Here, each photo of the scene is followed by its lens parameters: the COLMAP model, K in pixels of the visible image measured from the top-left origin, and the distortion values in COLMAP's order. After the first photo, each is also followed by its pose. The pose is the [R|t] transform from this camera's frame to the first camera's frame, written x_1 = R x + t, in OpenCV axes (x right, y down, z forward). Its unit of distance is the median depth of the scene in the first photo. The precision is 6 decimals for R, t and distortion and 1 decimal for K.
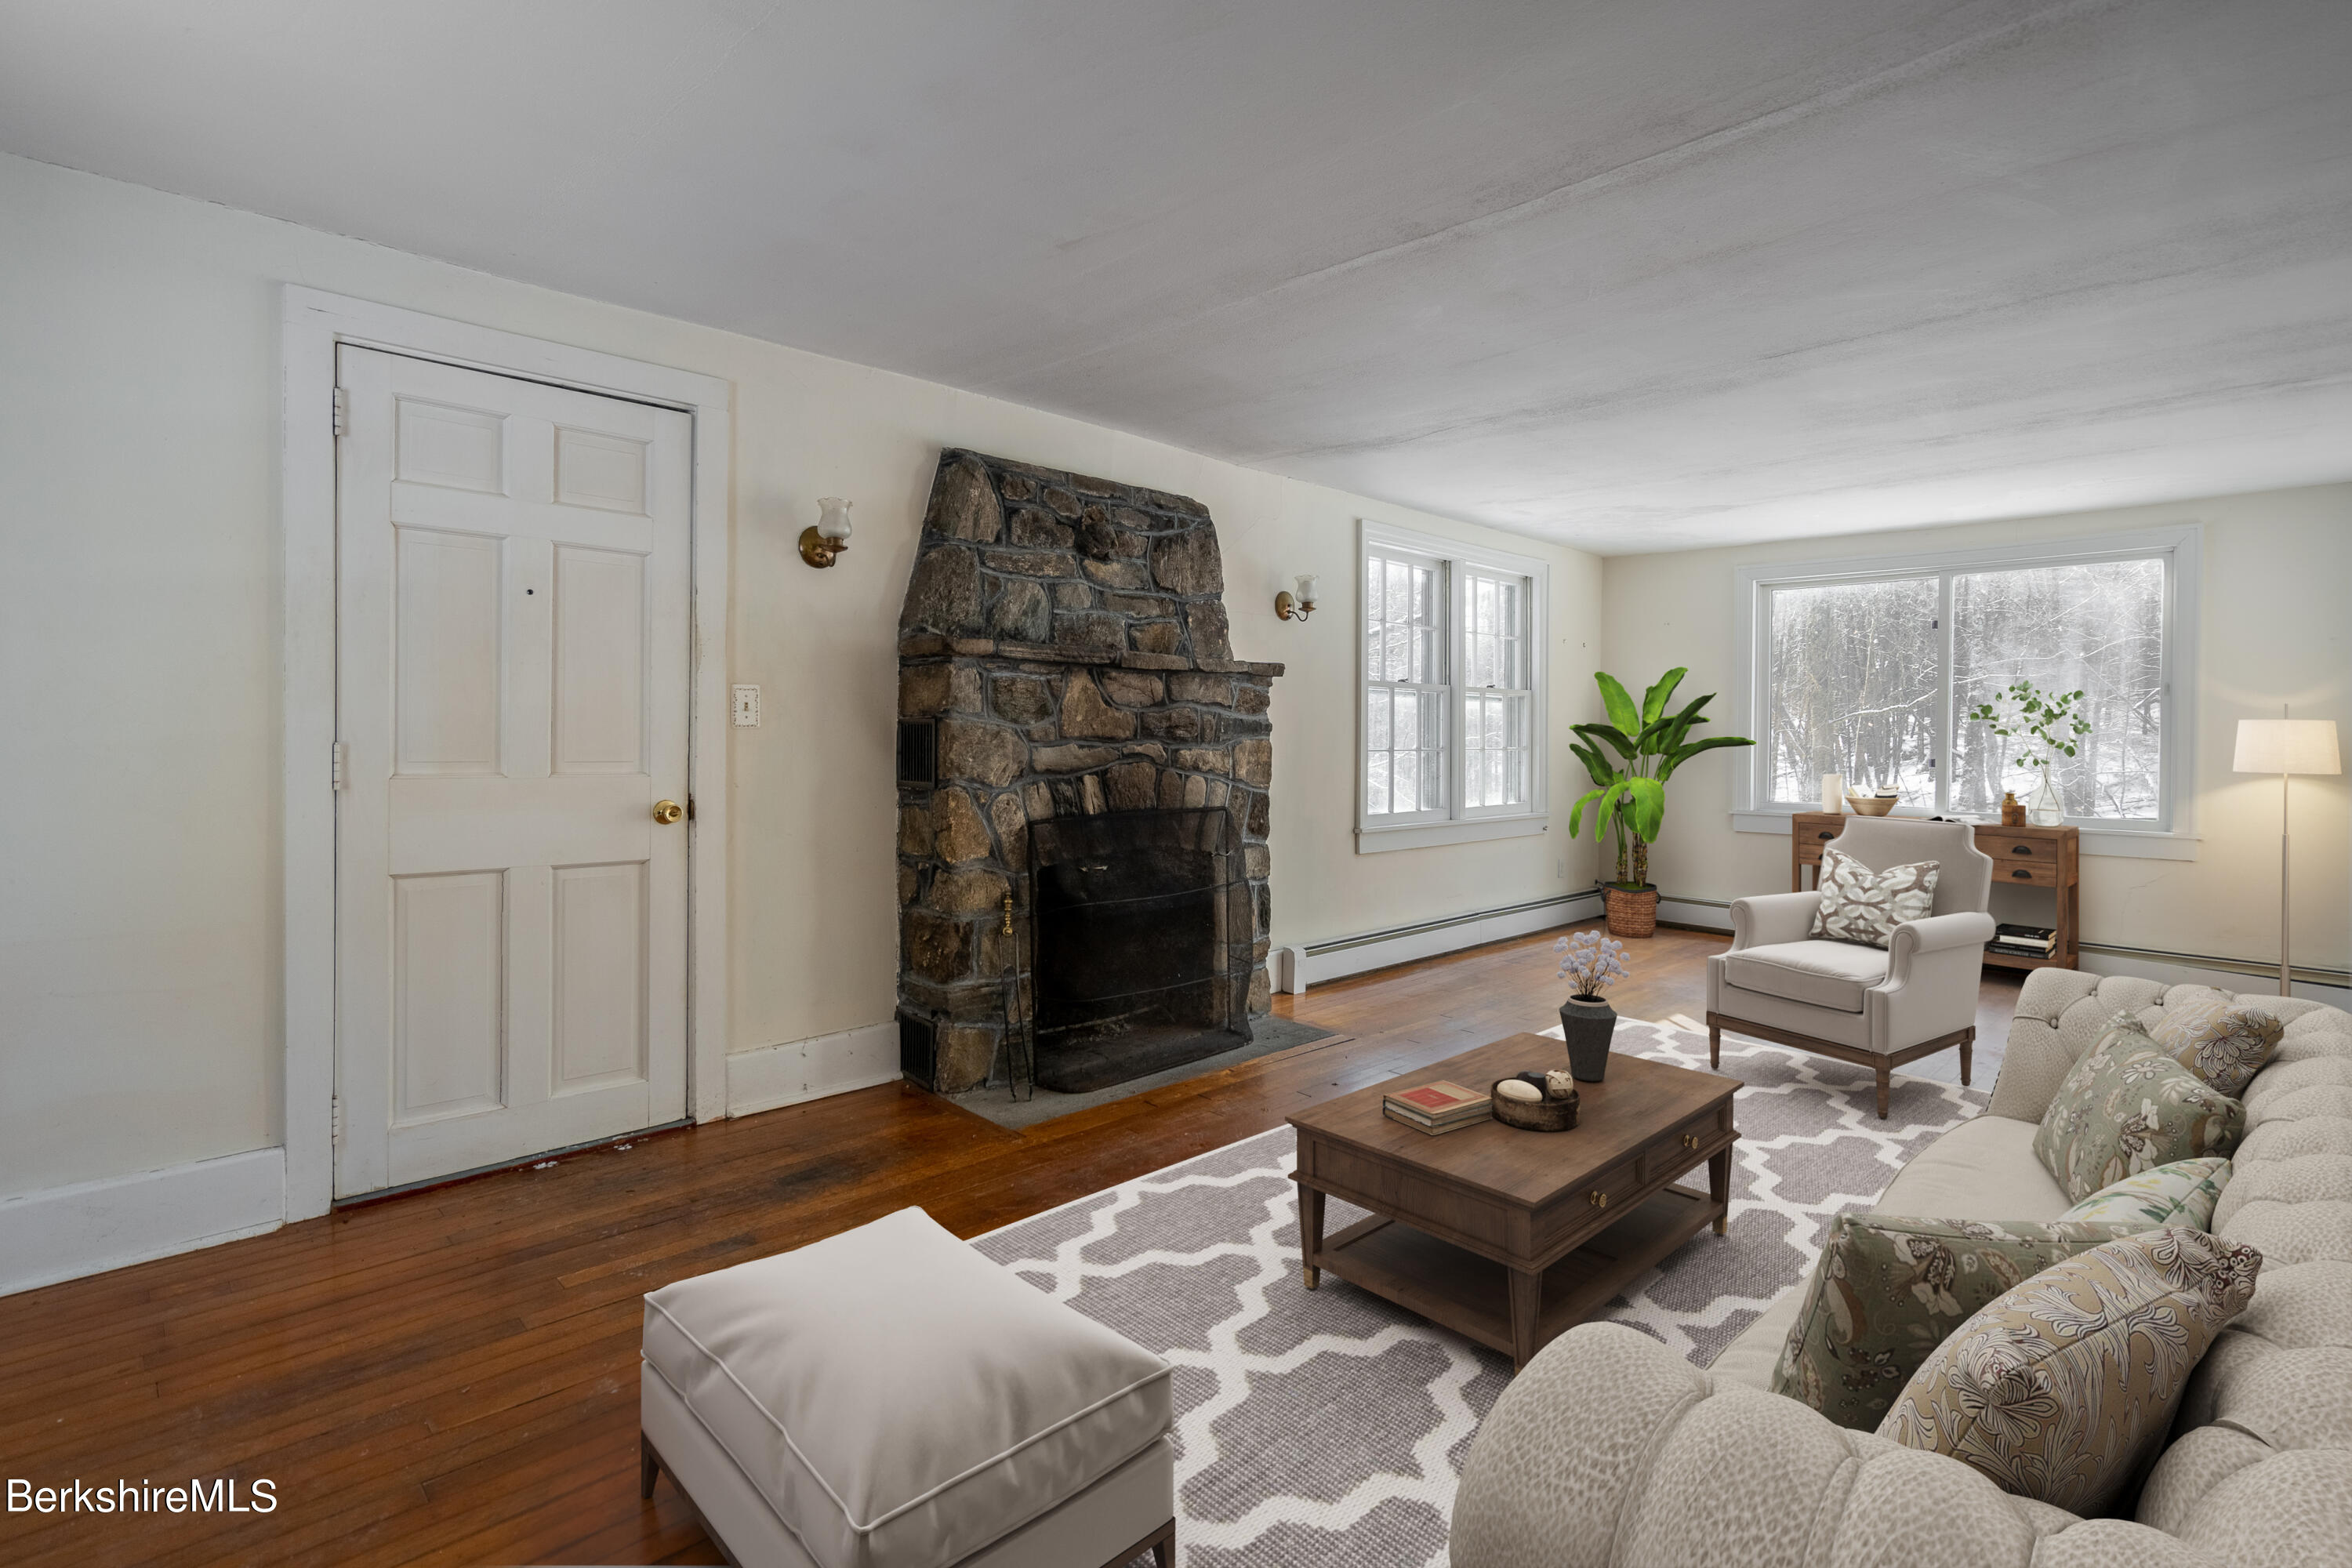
lens RADIAL K [[1119.0, 0, 1191.0], [0, 1119.0, 741.4], [0, 0, 1]] dist [-0.000015, 0.001339]
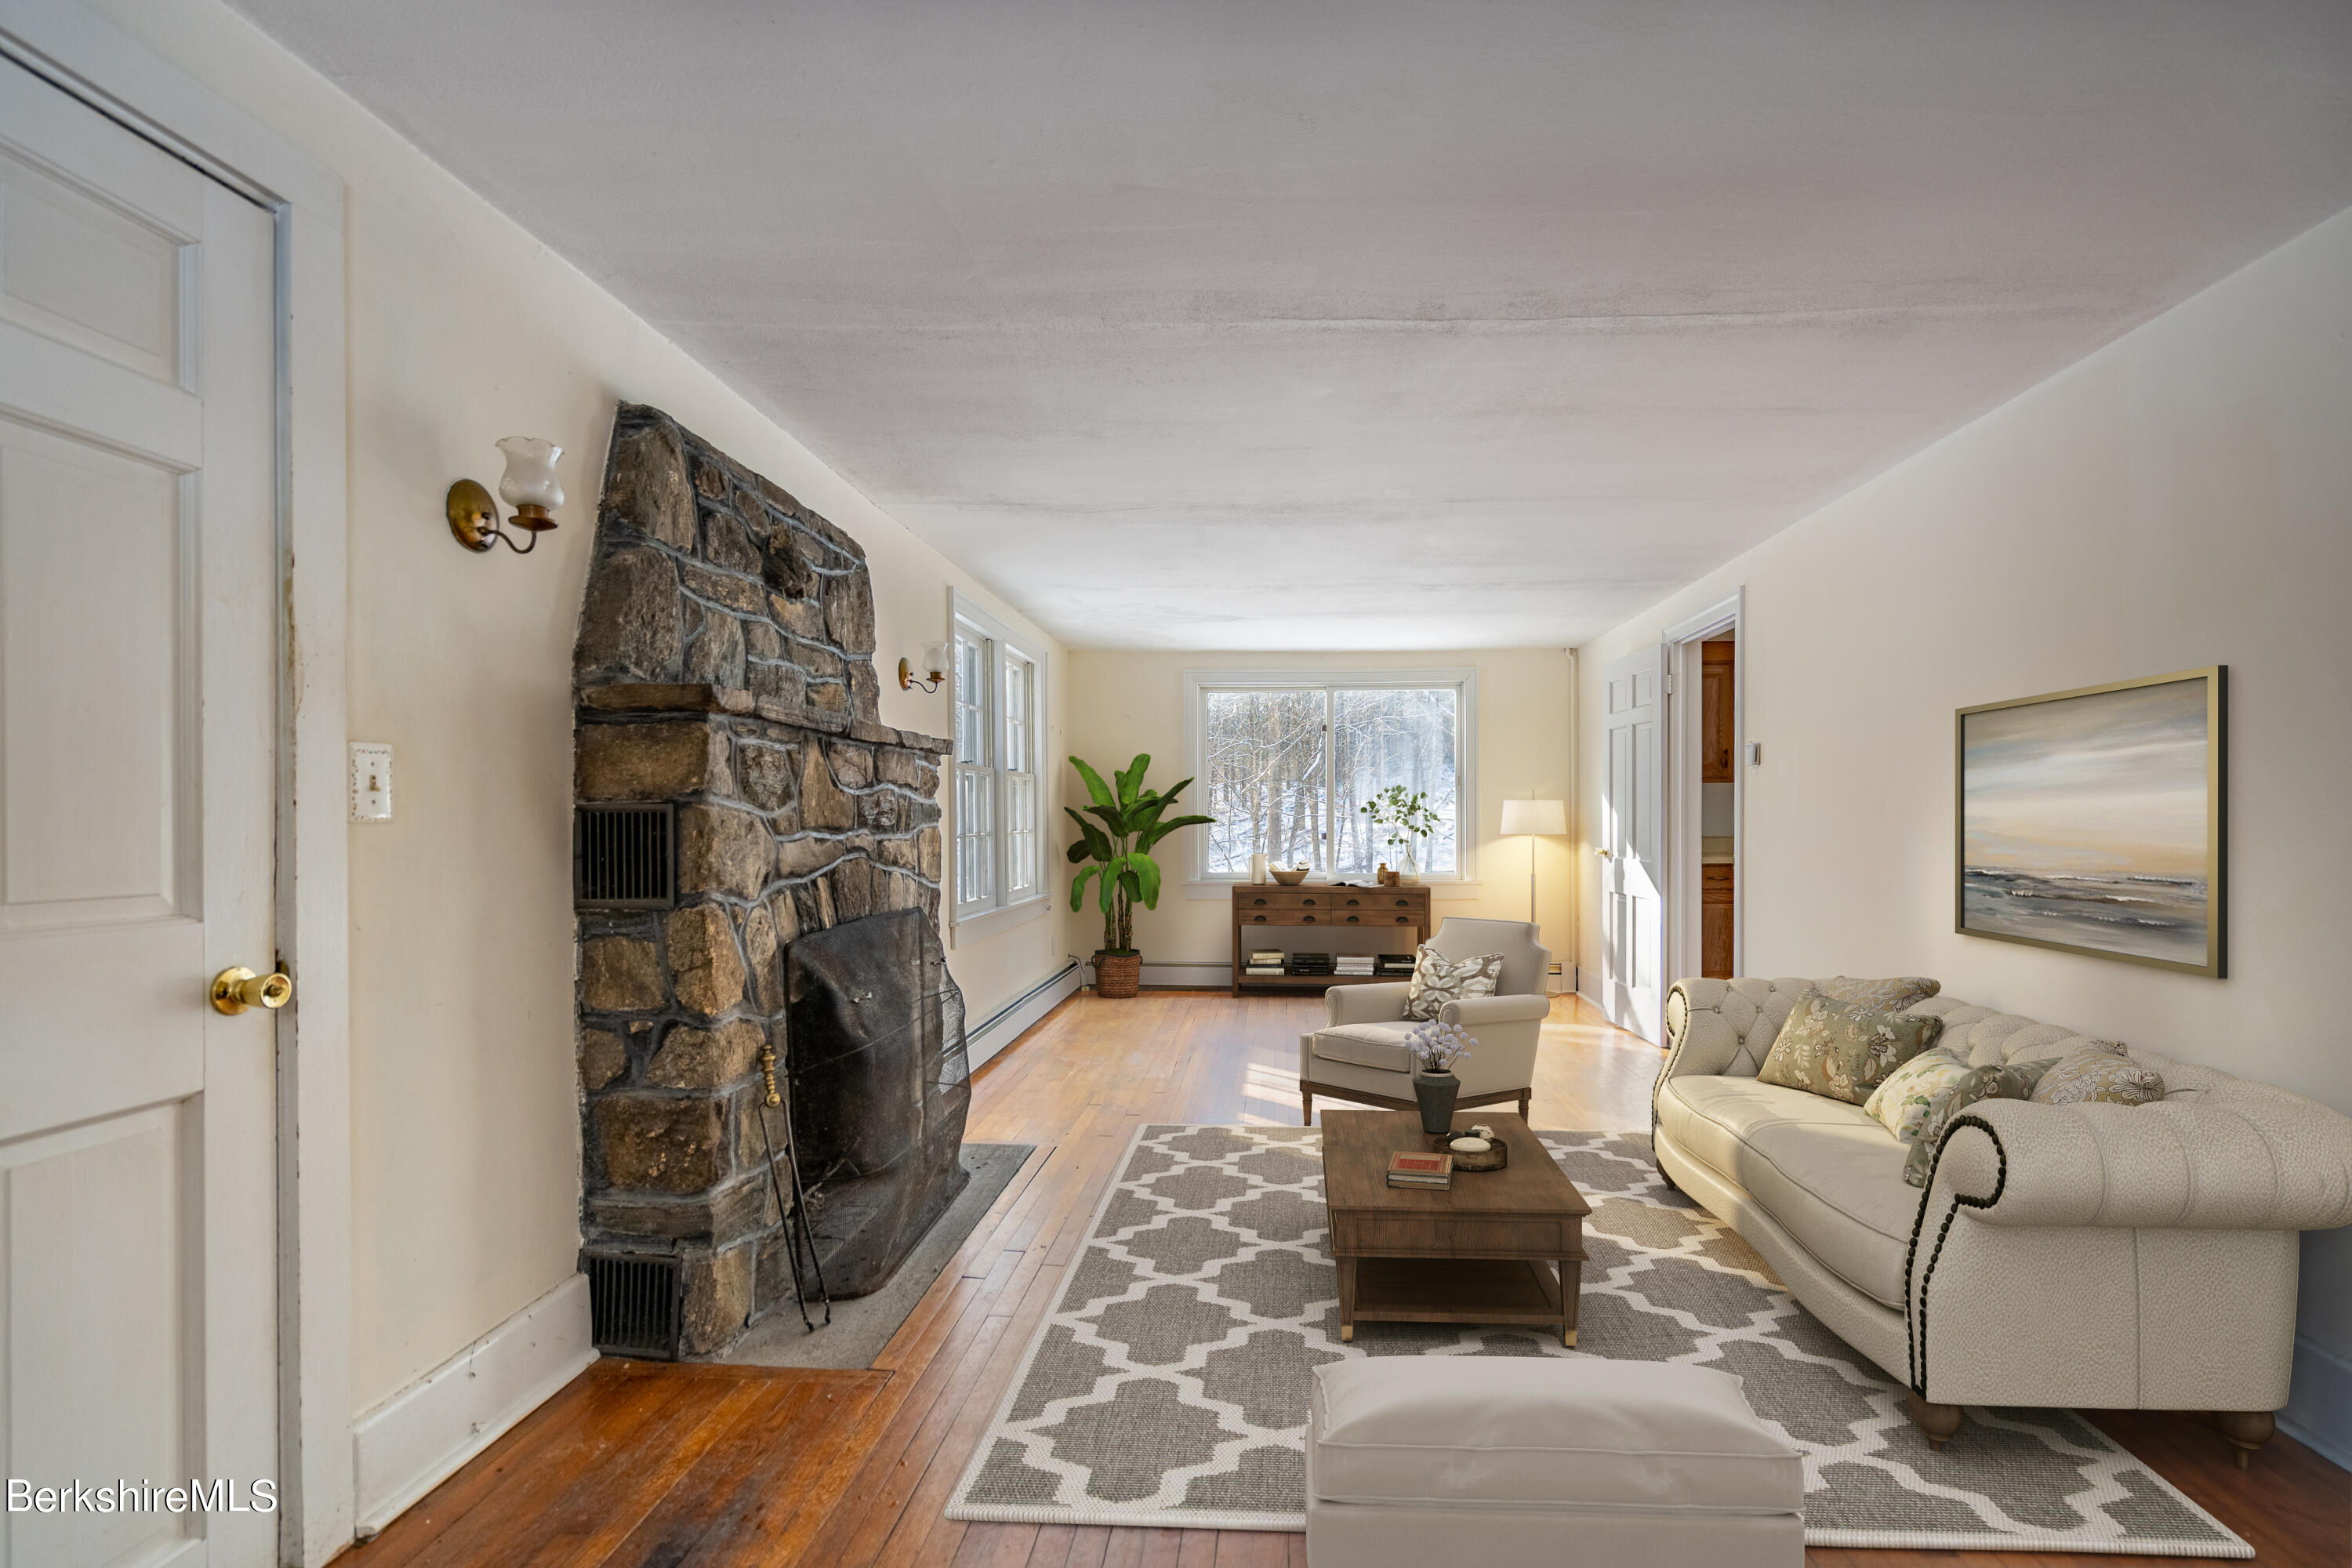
lens RADIAL K [[1057.5, 0, 1181.7], [0, 1057.5, 820.6], [0, 0, 1]] dist [0.000443, 0.000086]
pose [[0.733263, -0.015019, 0.679779, -0.412078], [0.015415, 0.999866, 0.005463, -0.008539], [-0.679770, 0.006473, 0.733397, 0.309263]]
